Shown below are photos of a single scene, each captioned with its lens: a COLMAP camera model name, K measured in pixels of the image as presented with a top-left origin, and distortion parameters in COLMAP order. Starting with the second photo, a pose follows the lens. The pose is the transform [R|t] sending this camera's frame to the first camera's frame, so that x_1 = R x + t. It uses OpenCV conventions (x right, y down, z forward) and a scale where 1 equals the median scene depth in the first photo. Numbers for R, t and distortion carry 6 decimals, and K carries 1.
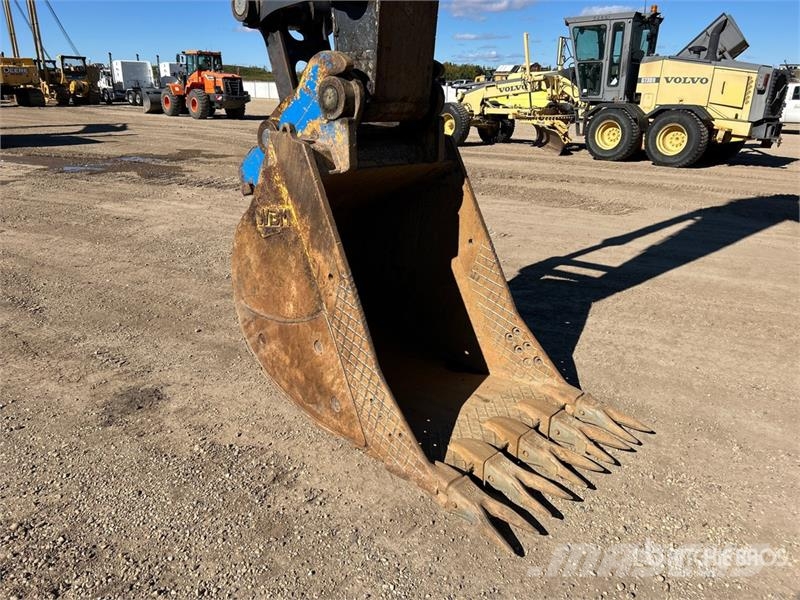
lens RADIAL K [[598.3, 0, 400.0], [0, 598.3, 300.0], [0, 0, 1]] dist [0.045267, -0.042808]
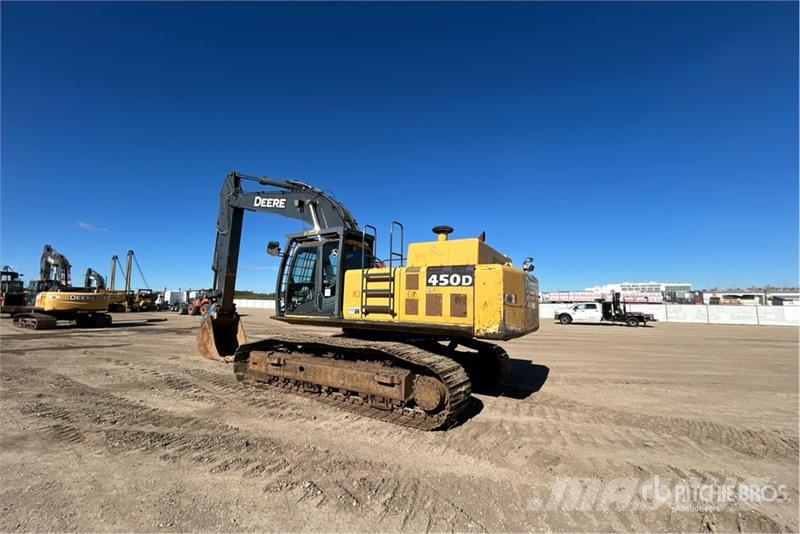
lens RADIAL K [[328.2, 0, 398.3], [0, 328.2, 265.3], [0, 0, 1]] dist [-0.006879, 0.006754]
pose [[0.978301, 0.019167, 0.206301, 0.241268], [0.071887, 0.902456, -0.424742, 0.202455], [-0.194318, 0.430356, 0.881495, -0.620298]]
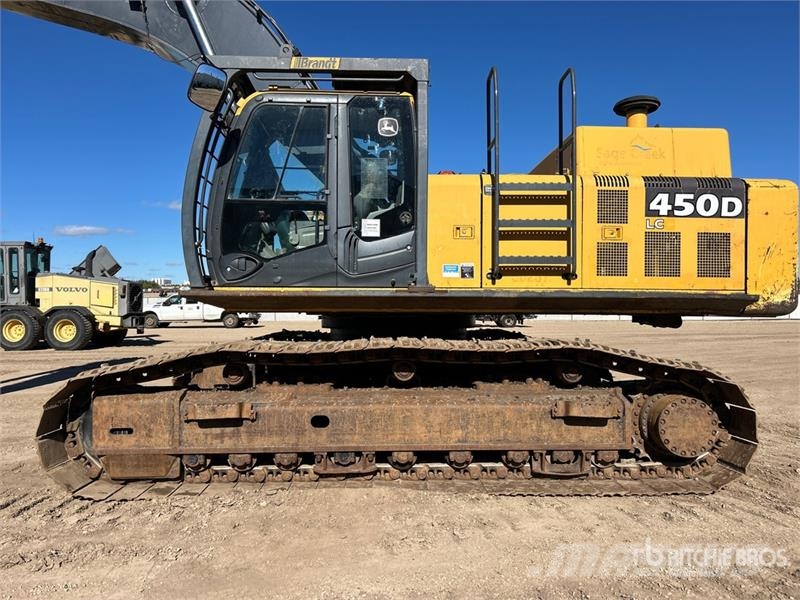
lens RADIAL K [[609.3, 0, 399.2], [0, 609.3, 302.8], [0, 0, 1]] dist [0.044387, -0.046914]
pose [[0.700772, -0.015505, 0.713217, -0.001815], [0.247567, 0.942918, -0.222749, 0.151229], [-0.669051, 0.332665, 0.664609, -0.391763]]
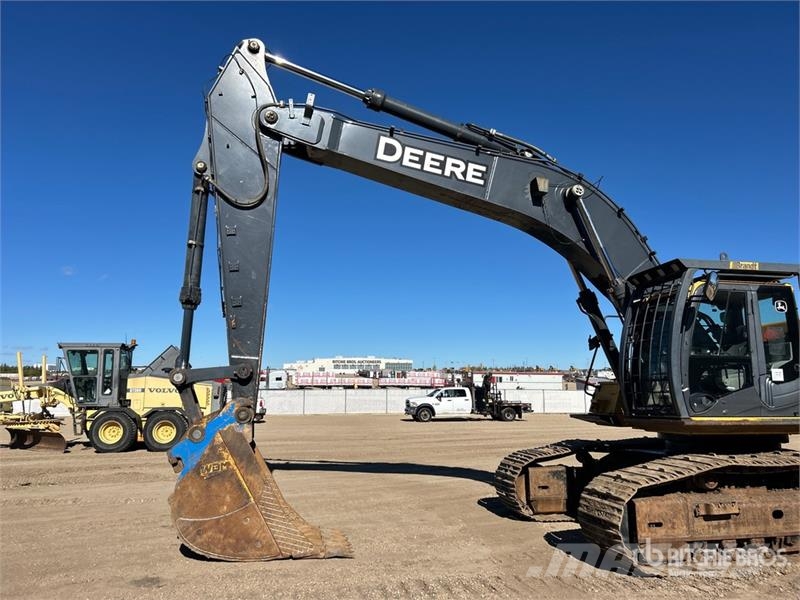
lens RADIAL K [[609.3, 0, 399.2], [0, 609.3, 302.8], [0, 0, 1]] dist [0.044387, -0.046914]
pose [[0.574866, 0.101487, 0.811930, -0.370895], [0.278805, 0.908606, -0.310971, 0.044501], [-0.769283, 0.405137, 0.494032, -0.195576]]
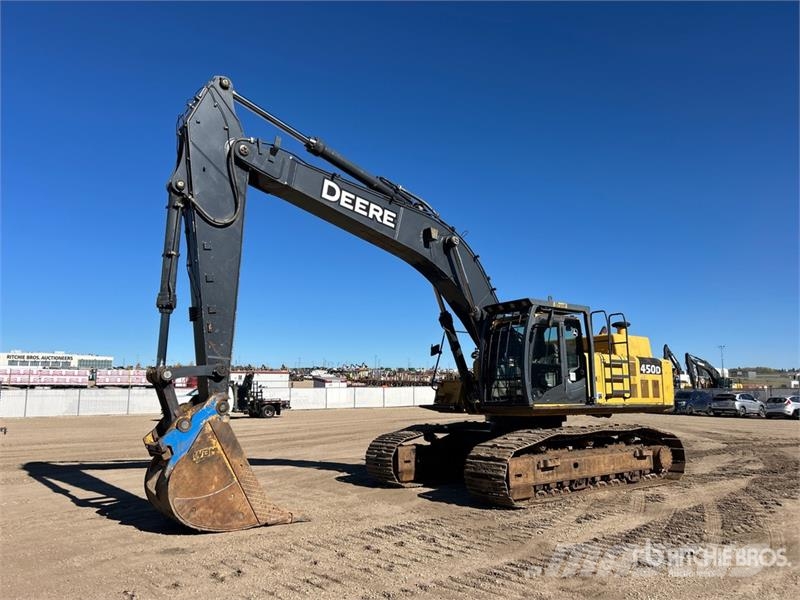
lens RADIAL K [[607.4, 0, 396.7], [0, 607.4, 298.8], [0, 0, 1]] dist [0.100508, -0.179484]
pose [[0.144609, 0.130612, 0.980831, -0.593077], [0.330569, 0.927920, -0.172303, -0.005122], [-0.932637, 0.349149, 0.091009, -0.053569]]
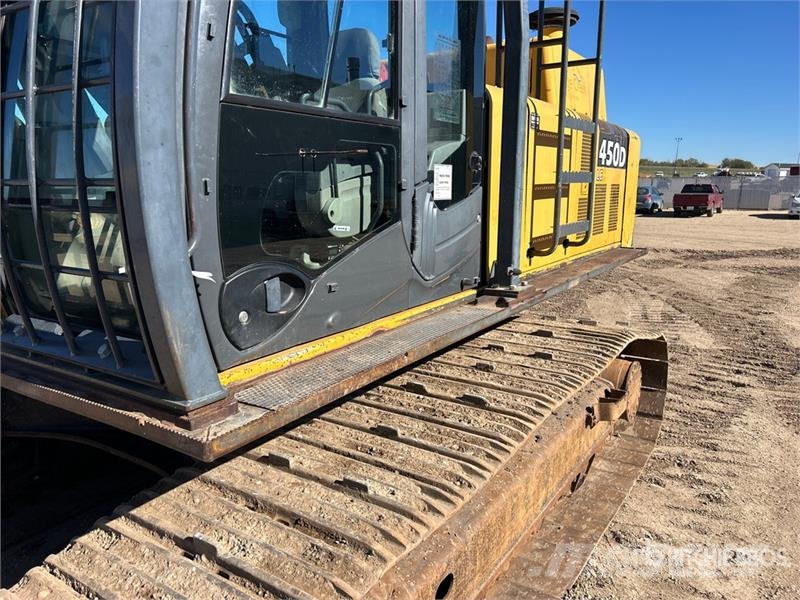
lens RADIAL K [[609.3, 0, 399.2], [0, 609.3, 302.8], [0, 0, 1]] dist [0.044387, -0.046914]
pose [[-0.183051, -0.216520, 0.958964, 0.063105], [0.316742, 0.910442, 0.266026, 0.007890], [-0.930681, 0.352440, -0.098076, -0.118303]]
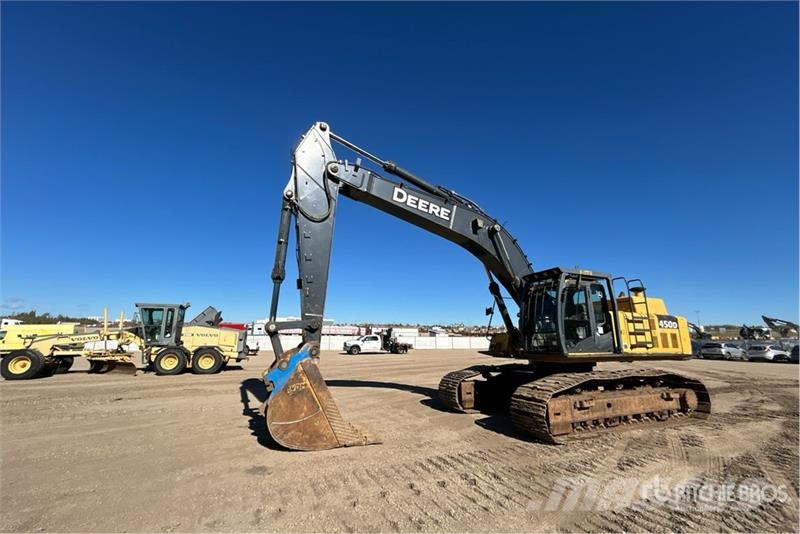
lens RADIAL K [[328.2, 0, 398.3], [0, 328.2, 265.3], [0, 0, 1]] dist [-0.006879, 0.006754]
pose [[0.381016, 0.186220, 0.905621, -0.385427], [0.303280, 0.900137, -0.312690, -0.000896], [-0.873412, 0.393796, 0.286489, -0.067249]]
